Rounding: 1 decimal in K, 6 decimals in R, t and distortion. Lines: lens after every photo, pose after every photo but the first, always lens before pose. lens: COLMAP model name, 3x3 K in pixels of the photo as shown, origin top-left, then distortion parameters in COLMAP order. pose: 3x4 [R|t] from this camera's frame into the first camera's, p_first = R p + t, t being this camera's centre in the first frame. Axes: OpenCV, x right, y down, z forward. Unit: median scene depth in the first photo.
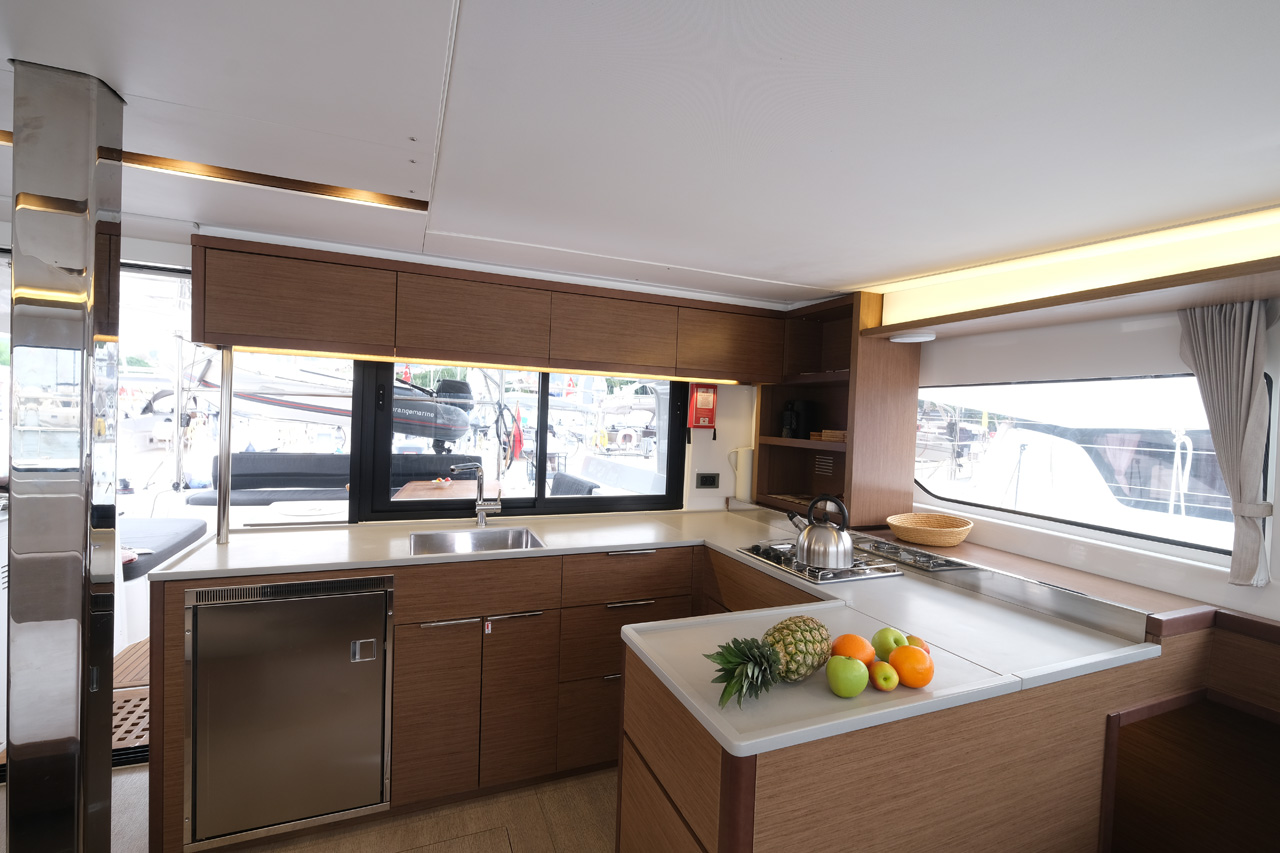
lens RADIAL K [[547.6, 0, 636.3], [0, 547.6, 433.1], [0, 0, 1]] dist [-0.004672, -0.001047]
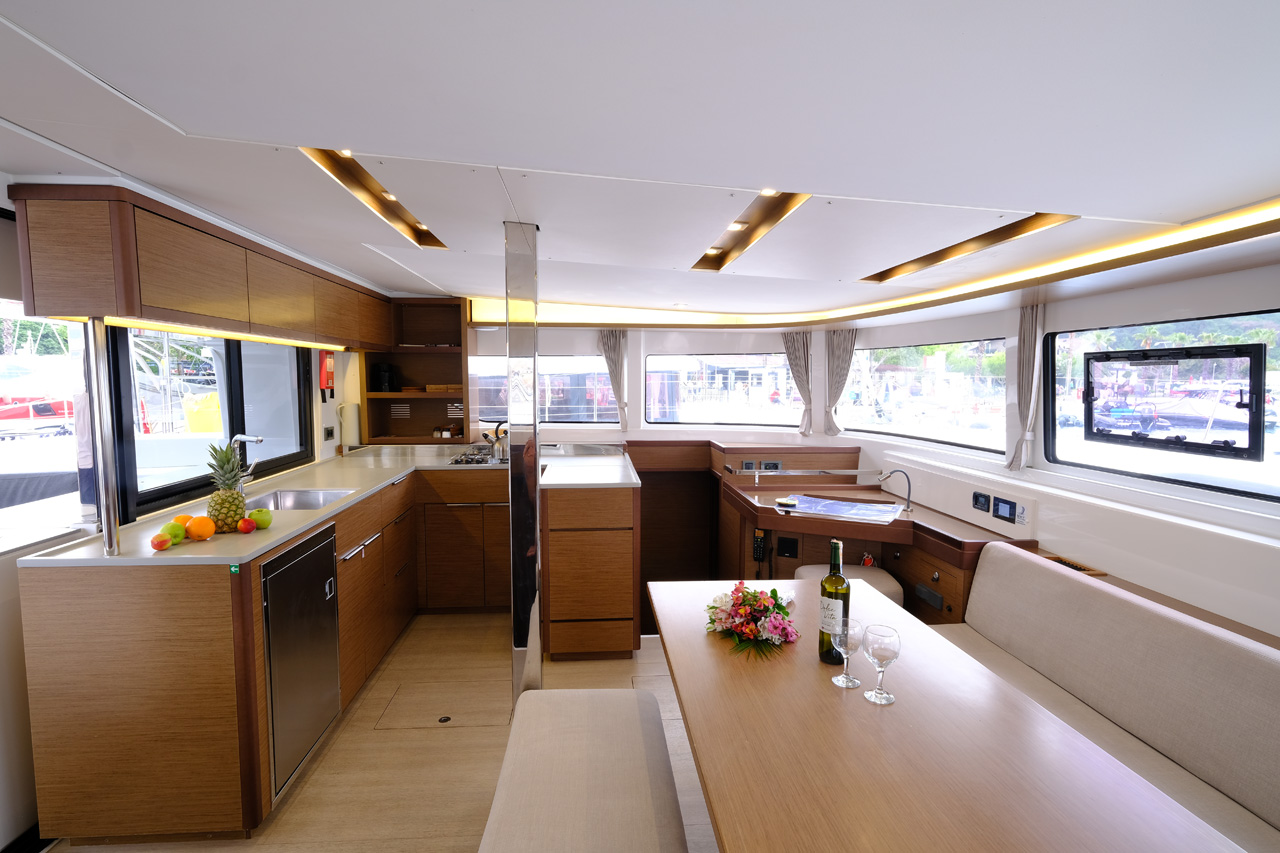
lens RADIAL K [[624.5, 0, 641.2], [0, 624.5, 422.5], [0, 0, 1]] dist [0.000481, 0.000035]
pose [[0.298869, -0.106619, 0.948319, -0.955343], [0.044178, 0.994220, 0.097856, -0.037944], [-0.953271, 0.012649, 0.301852, -0.035899]]
